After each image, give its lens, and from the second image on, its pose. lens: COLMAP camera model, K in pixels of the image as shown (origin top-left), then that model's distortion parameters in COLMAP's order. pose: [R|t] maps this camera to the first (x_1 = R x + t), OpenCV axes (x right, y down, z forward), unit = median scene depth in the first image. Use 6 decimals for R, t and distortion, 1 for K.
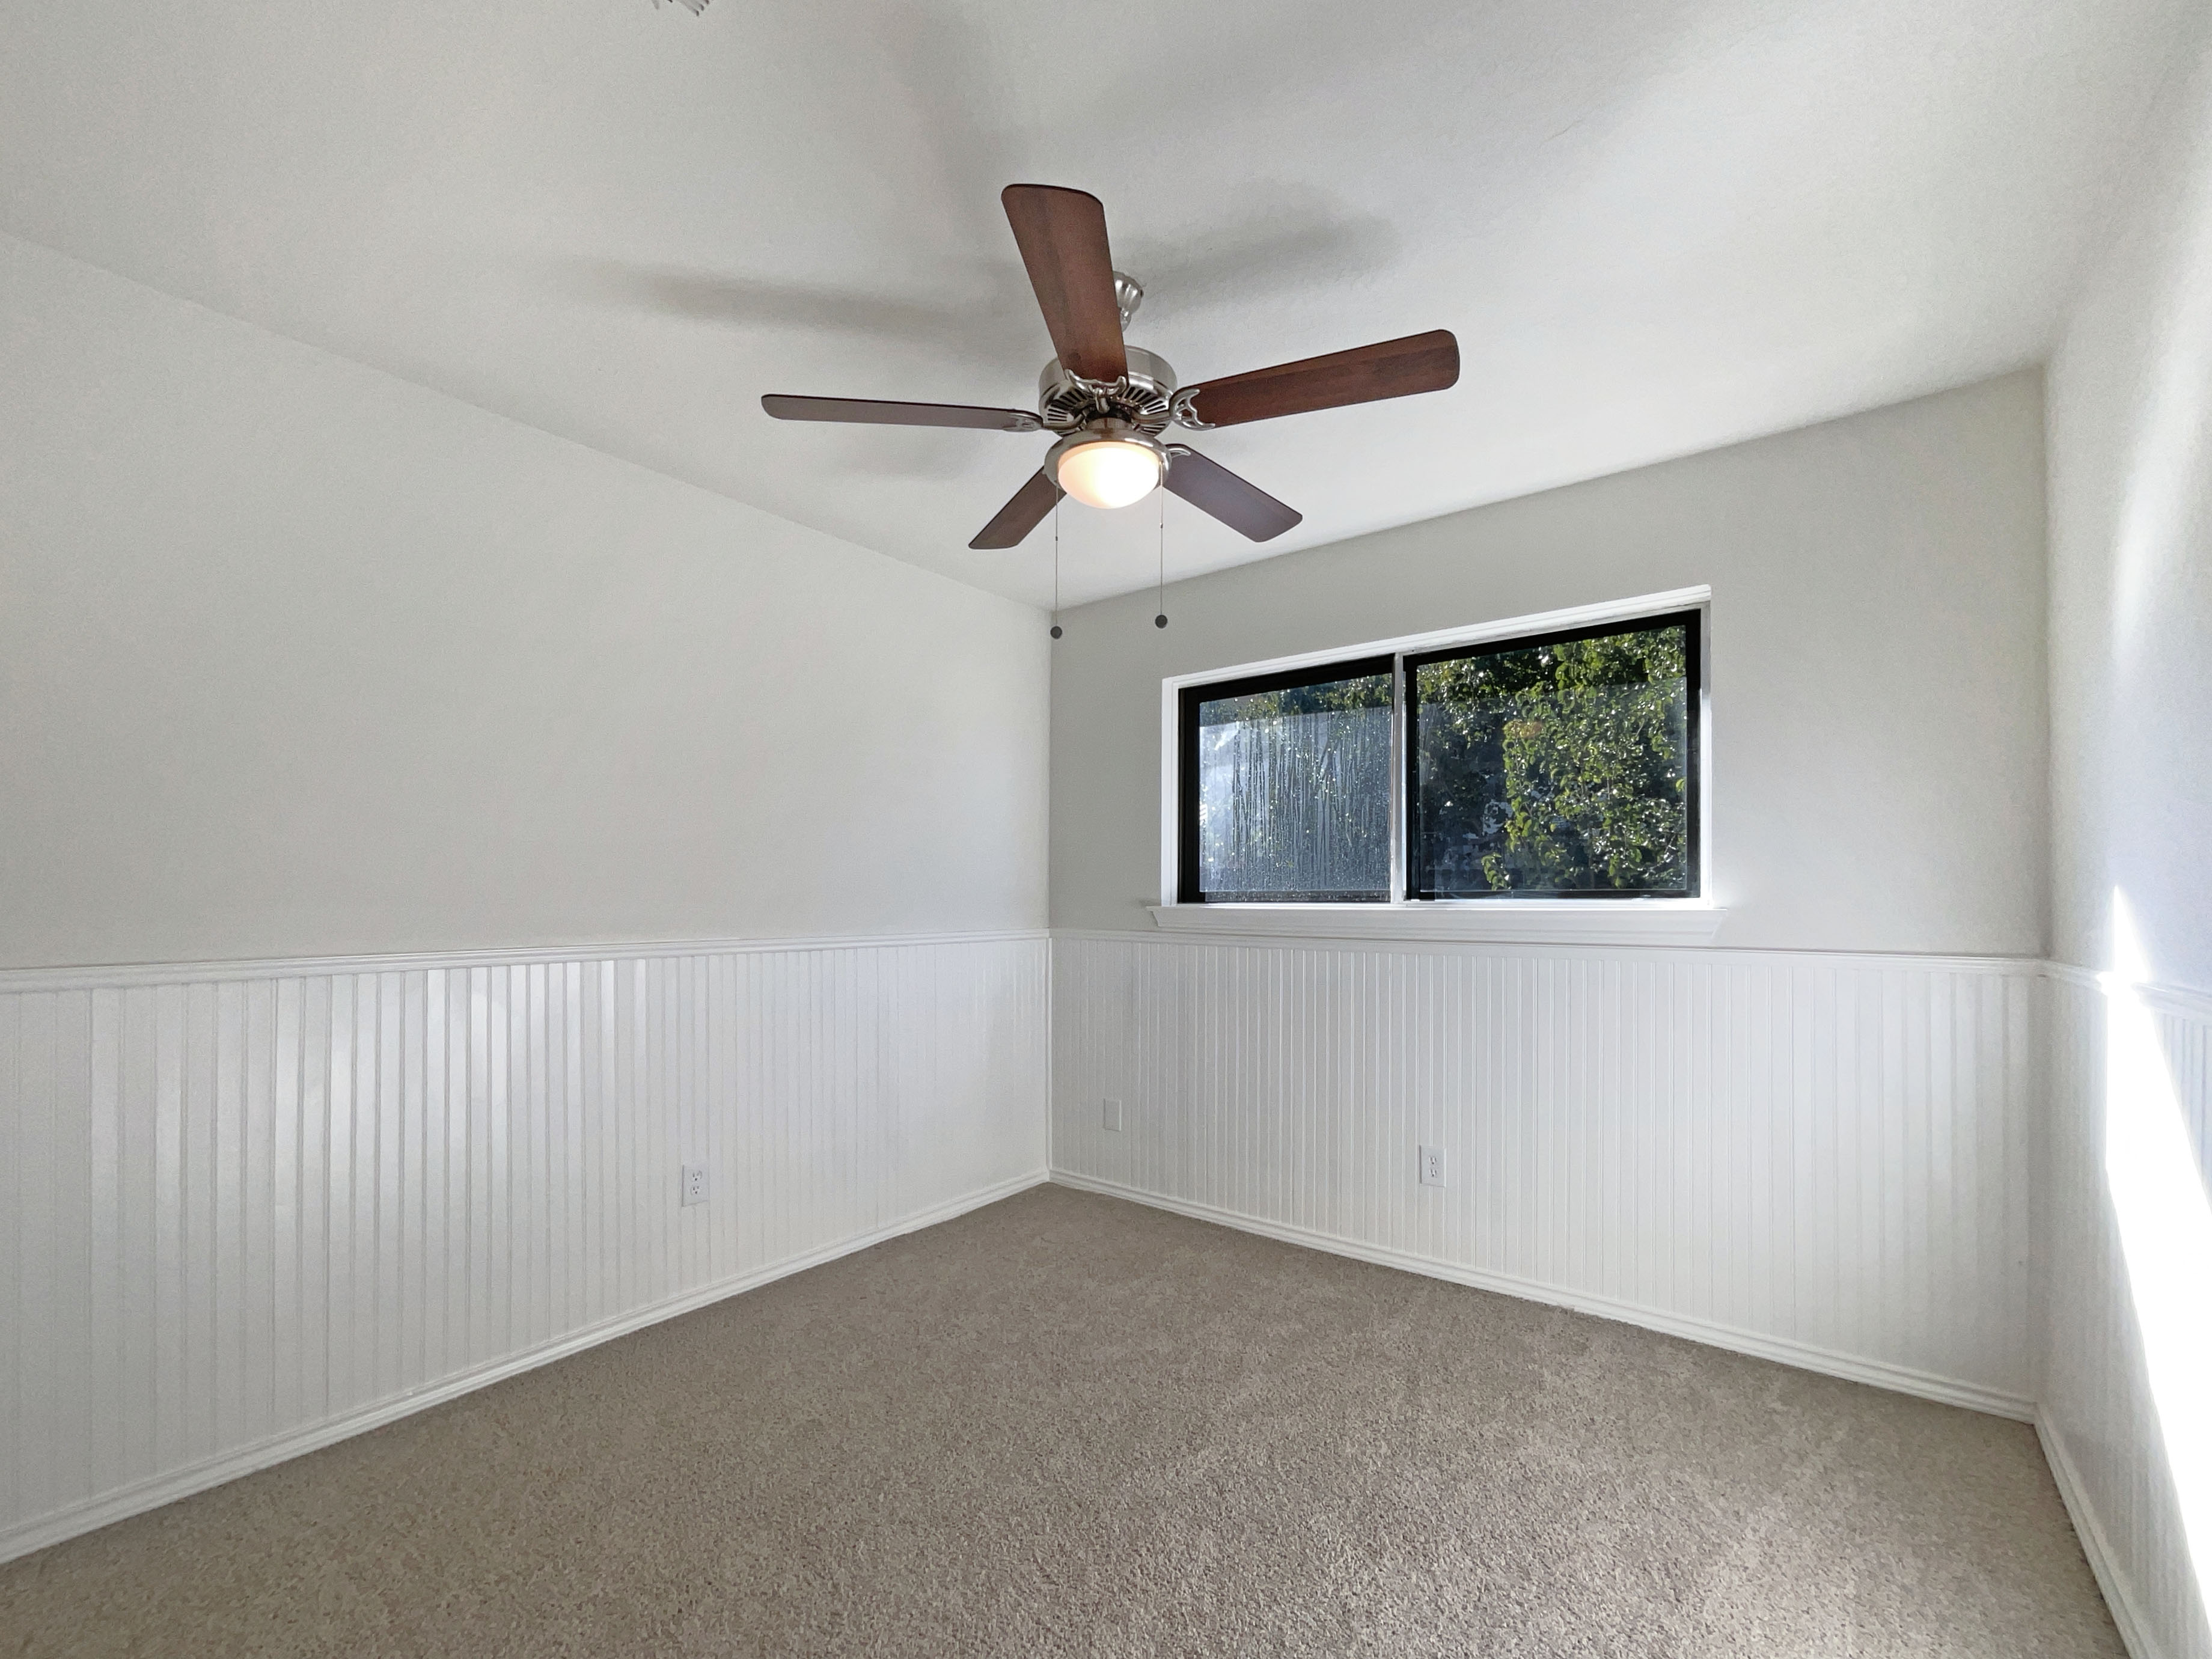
lens RADIAL K [[916.6, 0, 1084.6], [0, 916.6, 895.0], [0, 0, 1]] dist [-0.000753, 0.000061]
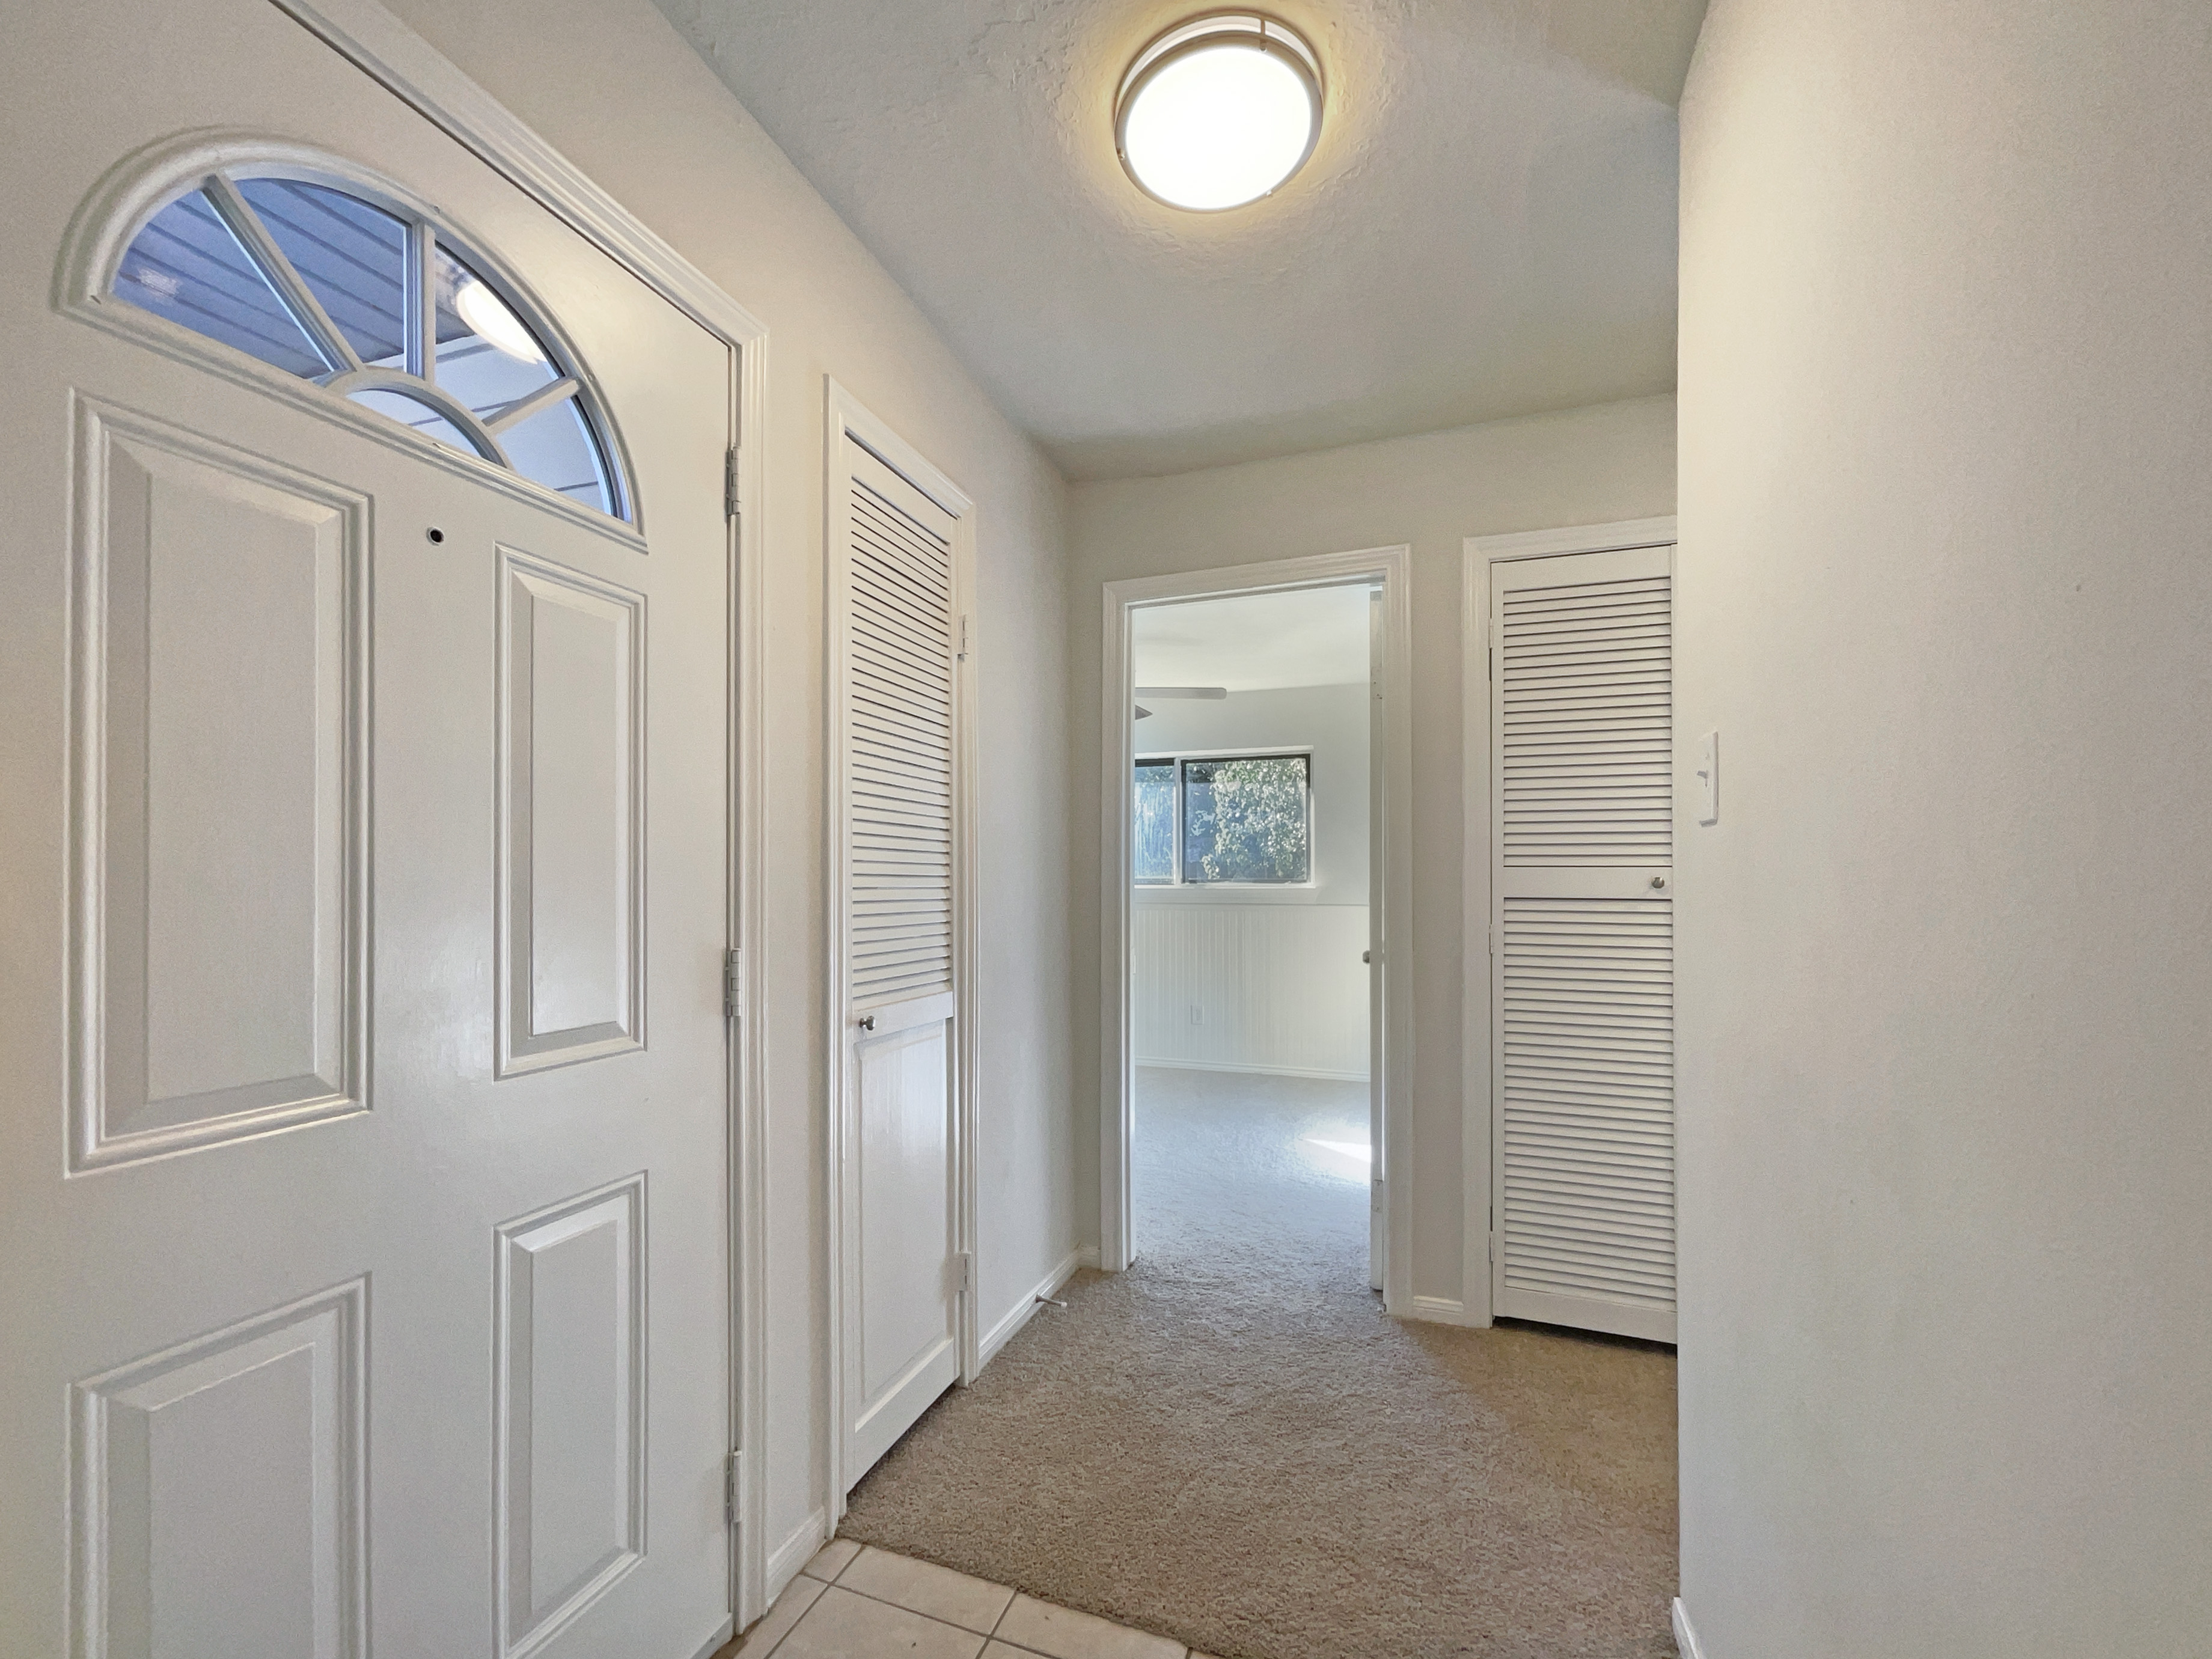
lens RADIAL K [[916.6, 0, 1087.1], [0, 916.6, 879.4], [0, 0, 1]] dist [-0.000753, 0.000061]
pose [[0.950794, -0.003983, 0.309799, -0.417603], [0.005420, 0.999978, -0.003777, 0.001671], [-0.309777, 0.005270, 0.950795, -0.742315]]
